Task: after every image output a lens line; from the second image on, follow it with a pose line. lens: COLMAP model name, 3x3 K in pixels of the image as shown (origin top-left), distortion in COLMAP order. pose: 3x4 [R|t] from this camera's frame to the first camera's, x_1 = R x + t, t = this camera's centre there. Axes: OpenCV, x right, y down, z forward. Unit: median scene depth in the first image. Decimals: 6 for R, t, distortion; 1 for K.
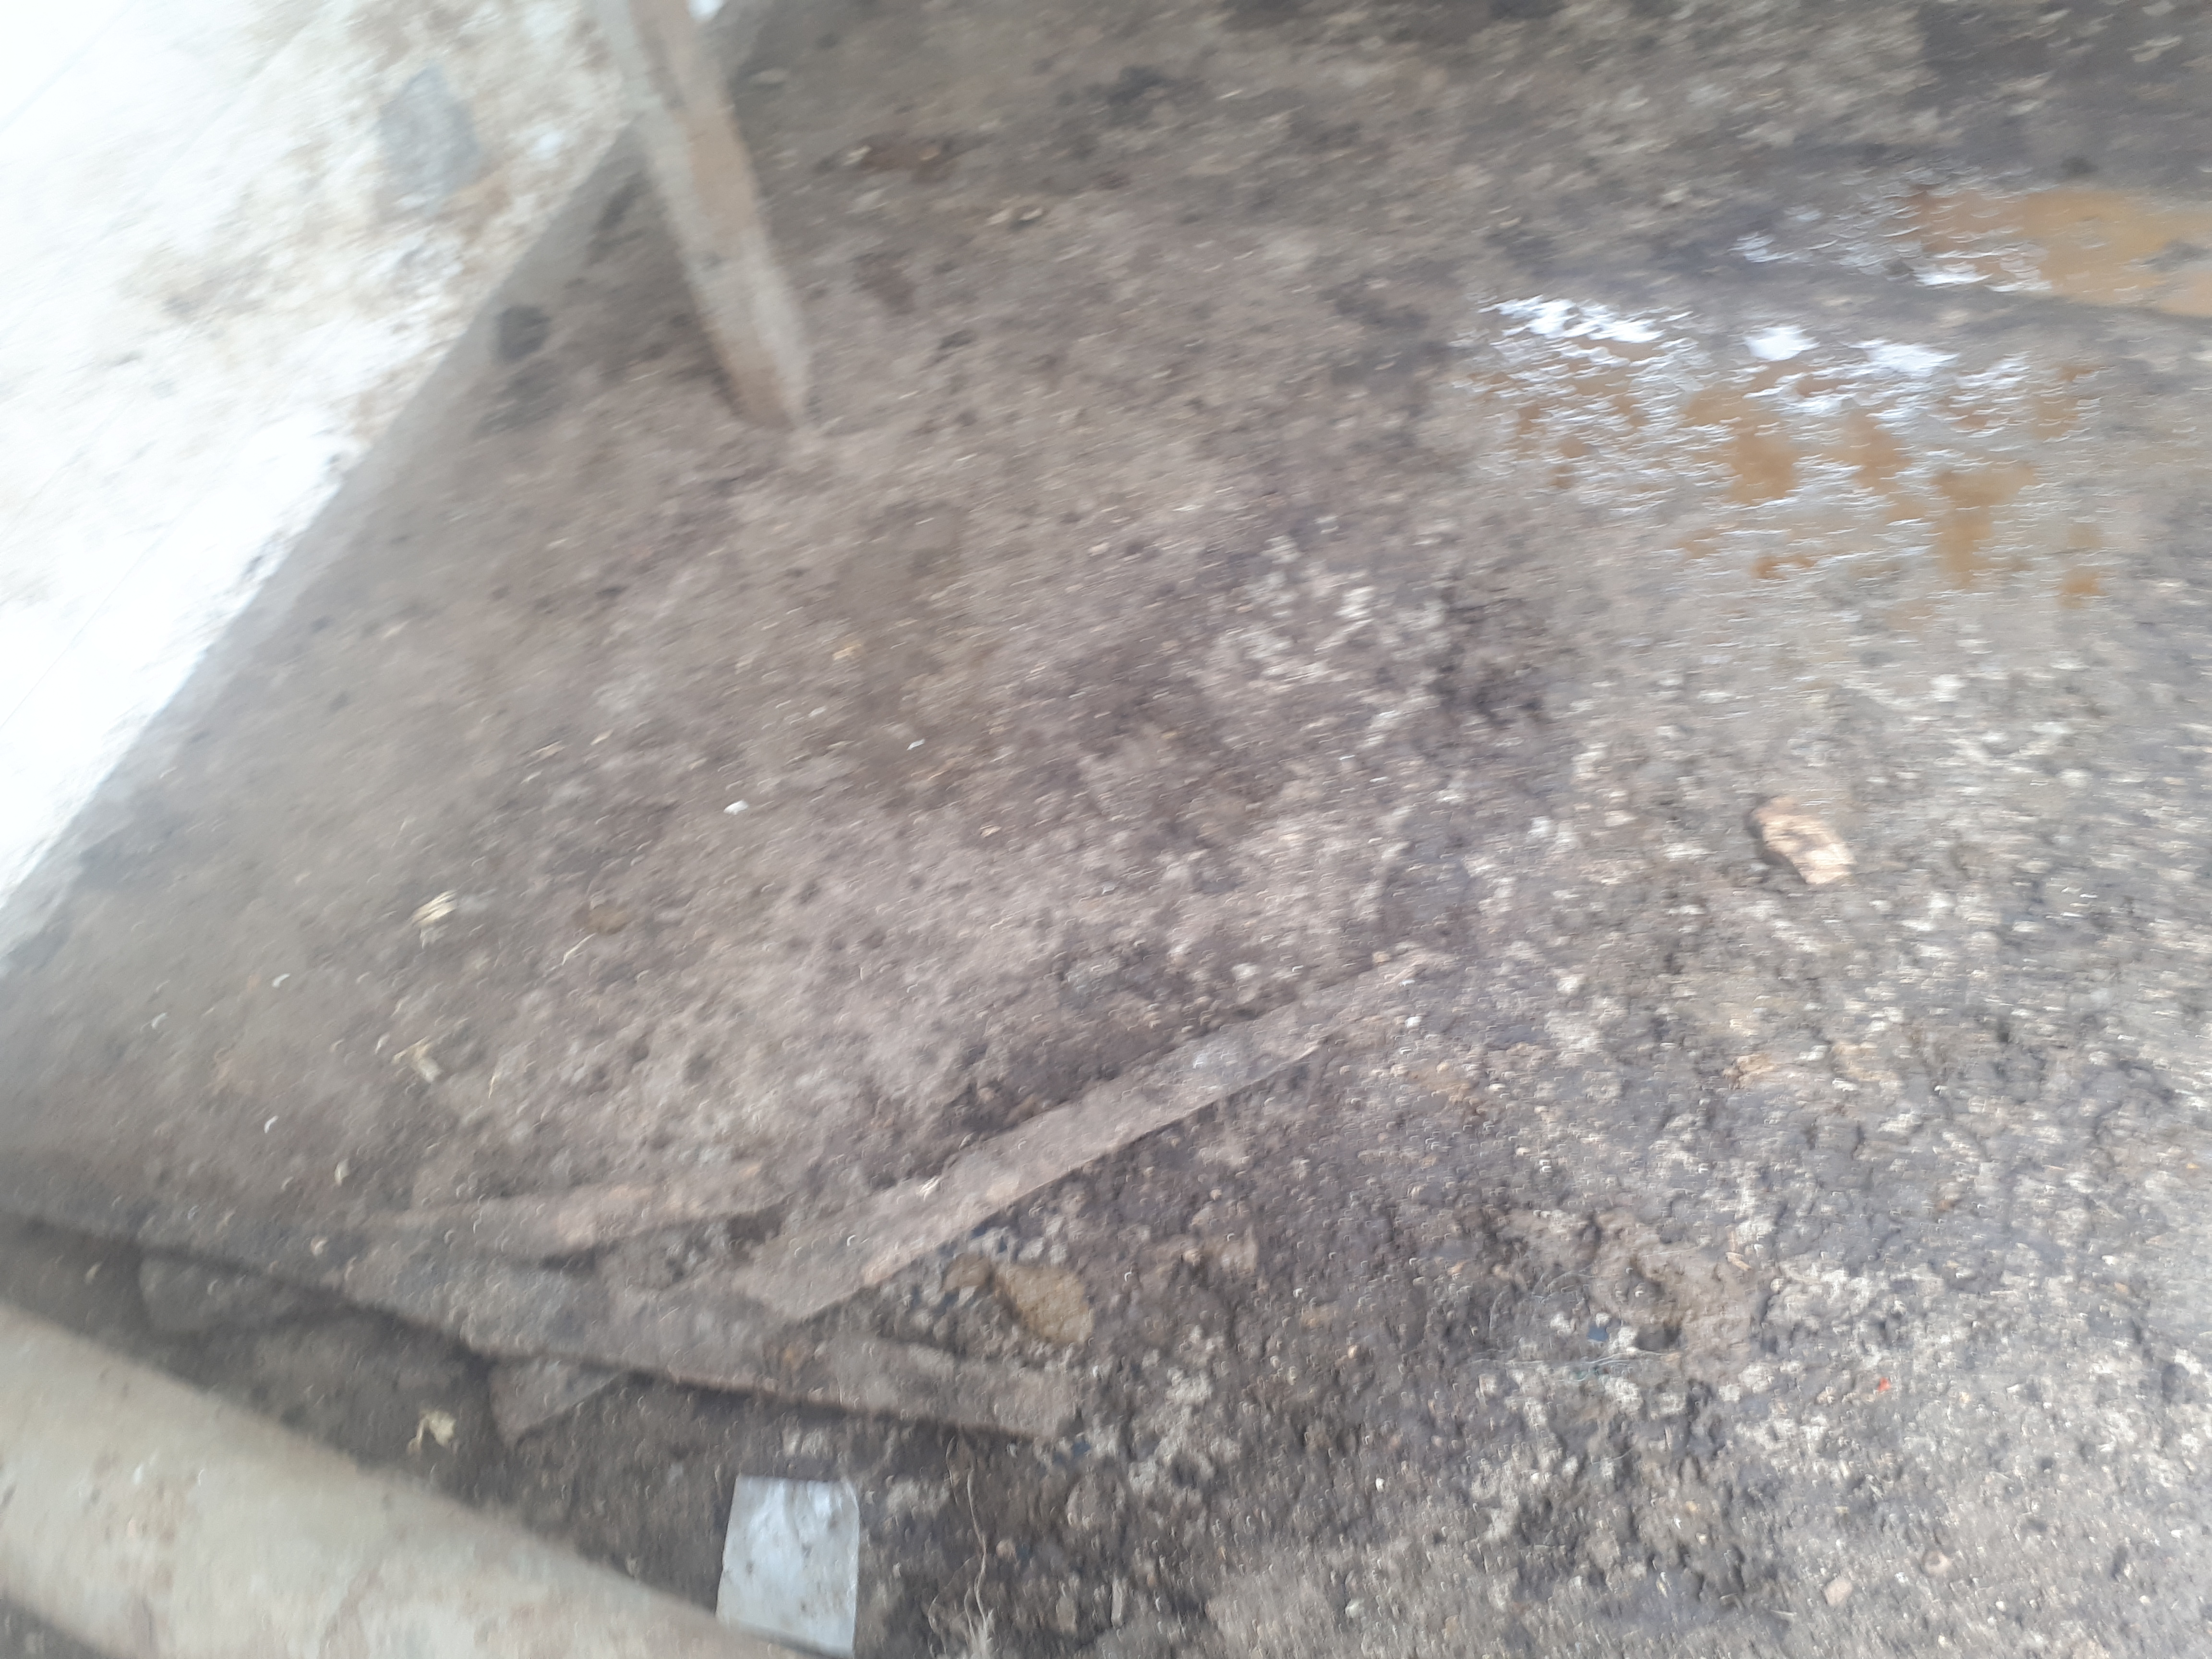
lens RADIAL K [[1807.1, 0, 1106.0], [0, 1807.1, 829.5], [0, 0, 1]] dist [0.108781, -0.191789]
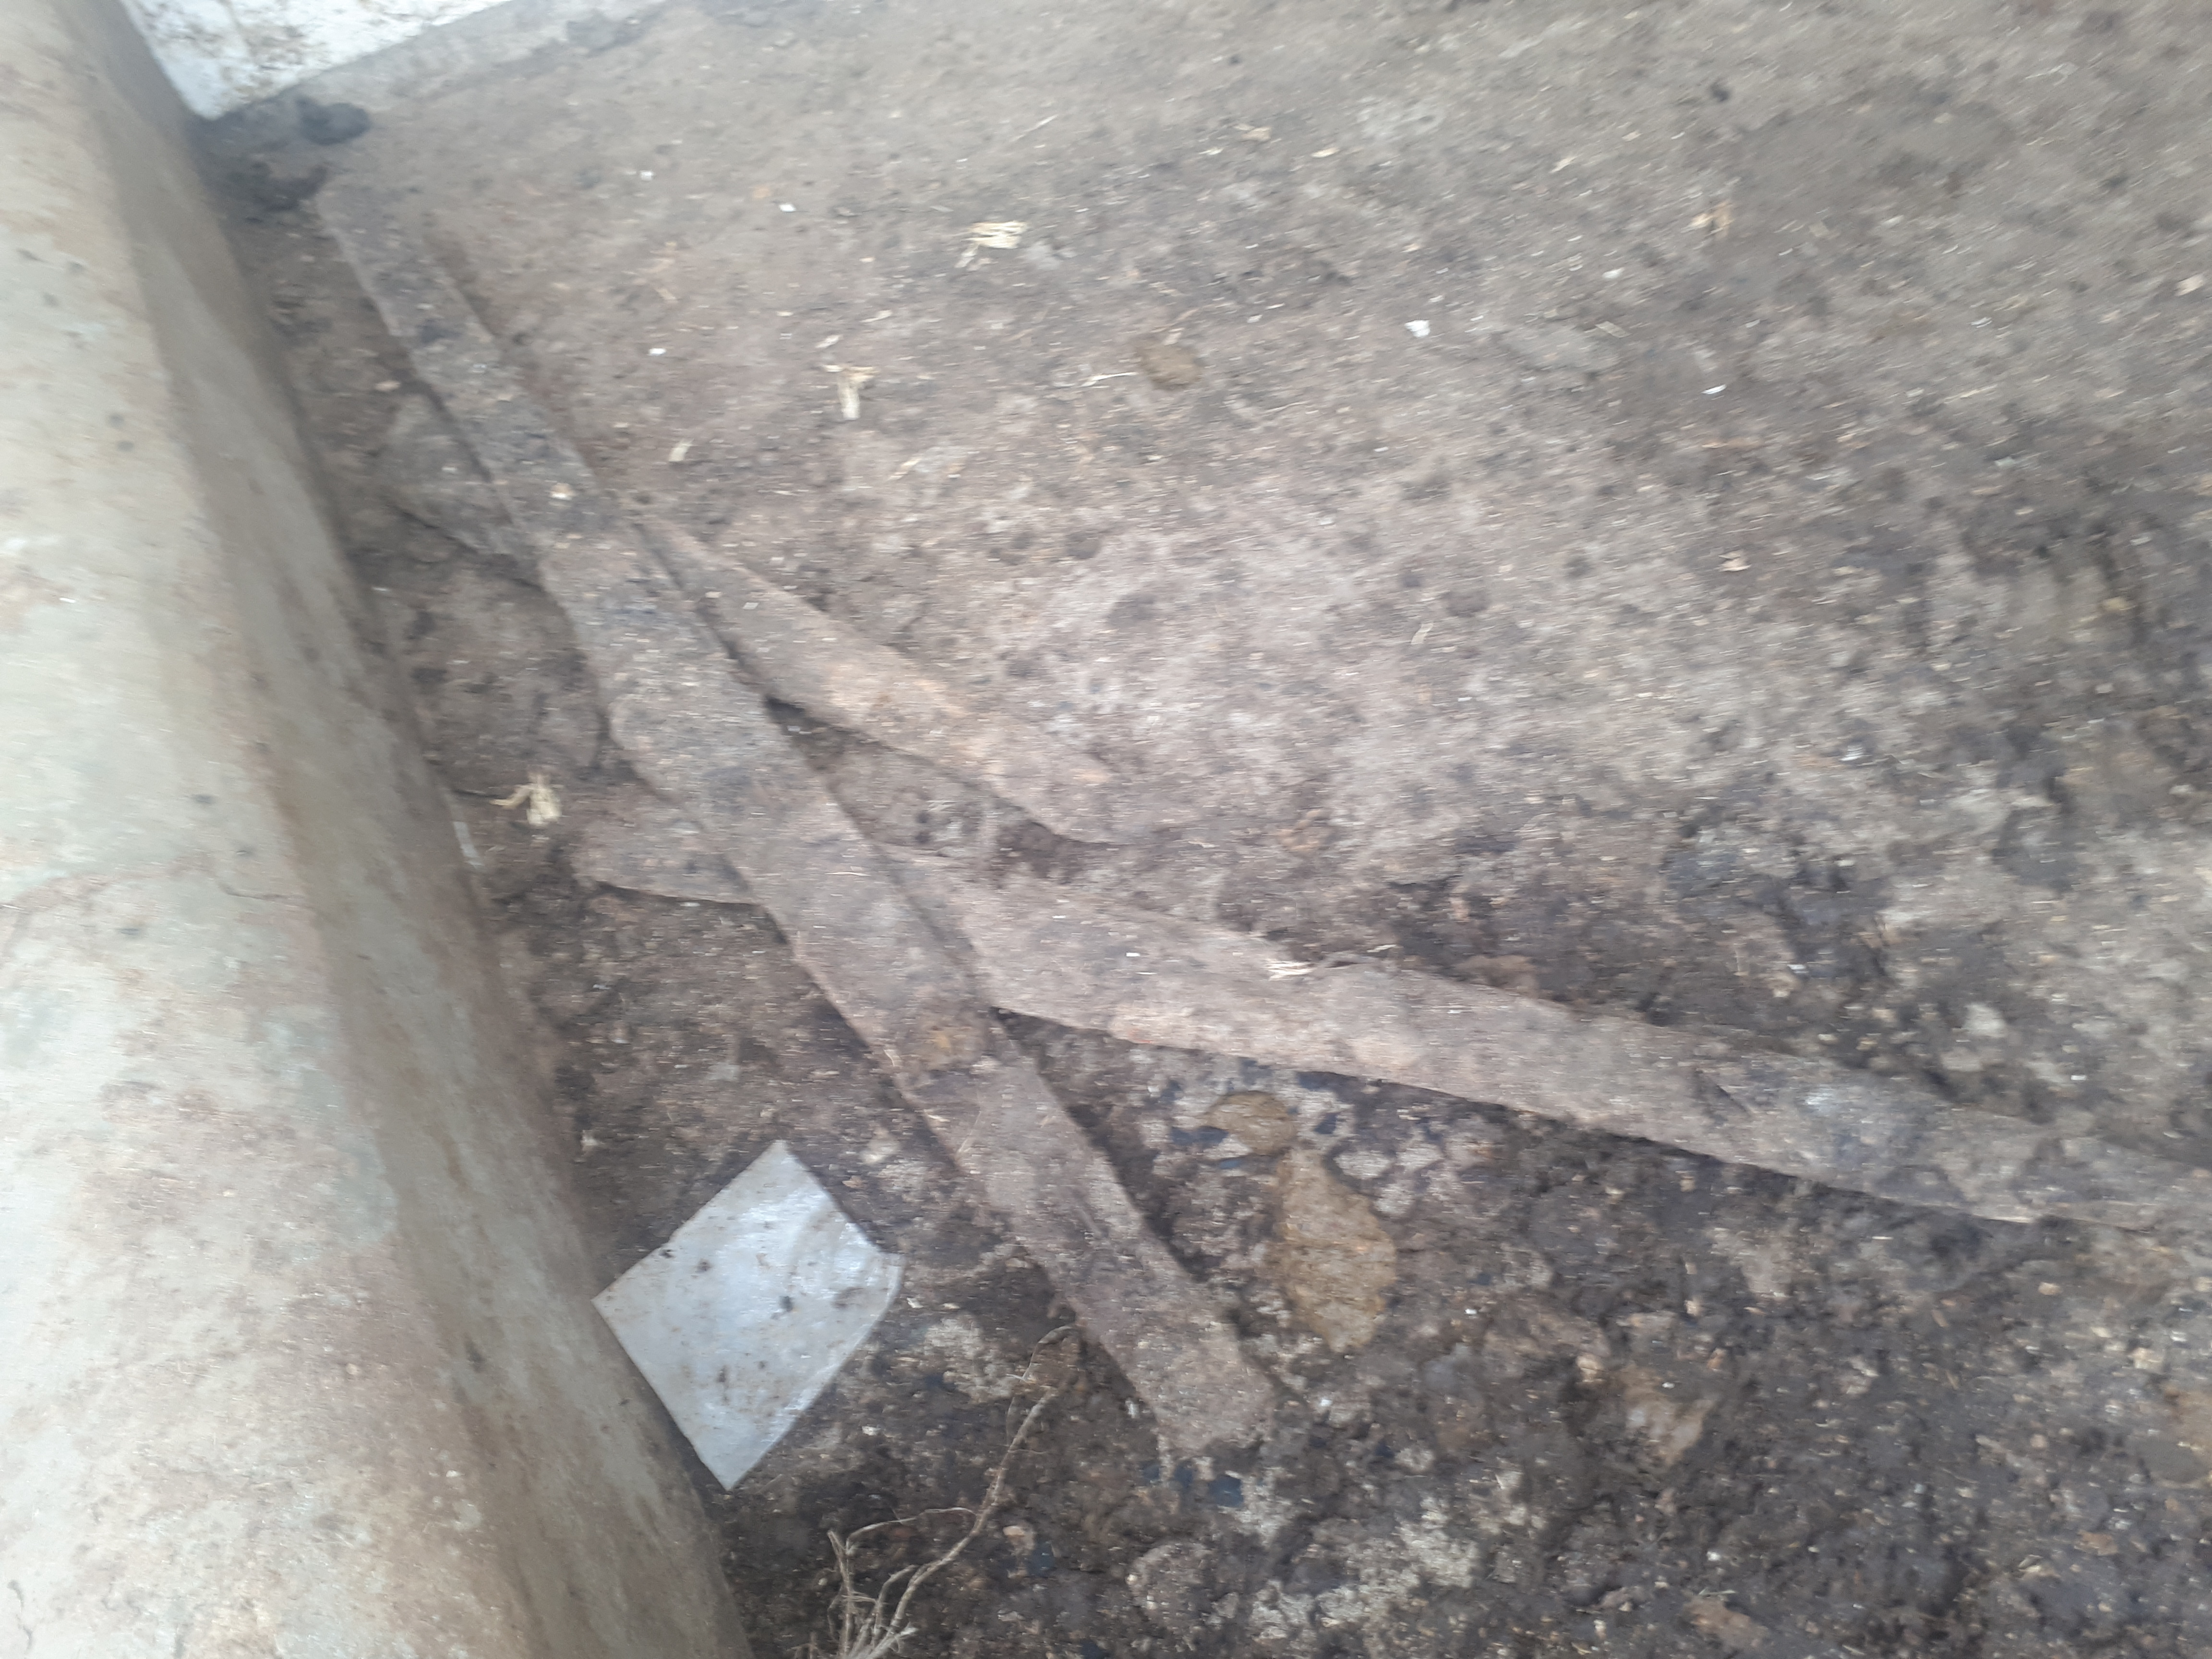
lens RADIAL K [[1697.6, 0, 1128.7], [0, 1697.6, 825.4], [0, 0, 1]] dist [0.085659, -0.140925]
pose [[0.757704, 0.596521, -0.264664, -0.017583], [-0.560065, 0.802563, 0.205476, 0.073415], [0.334981, -0.007461, 0.942195, 0.456360]]
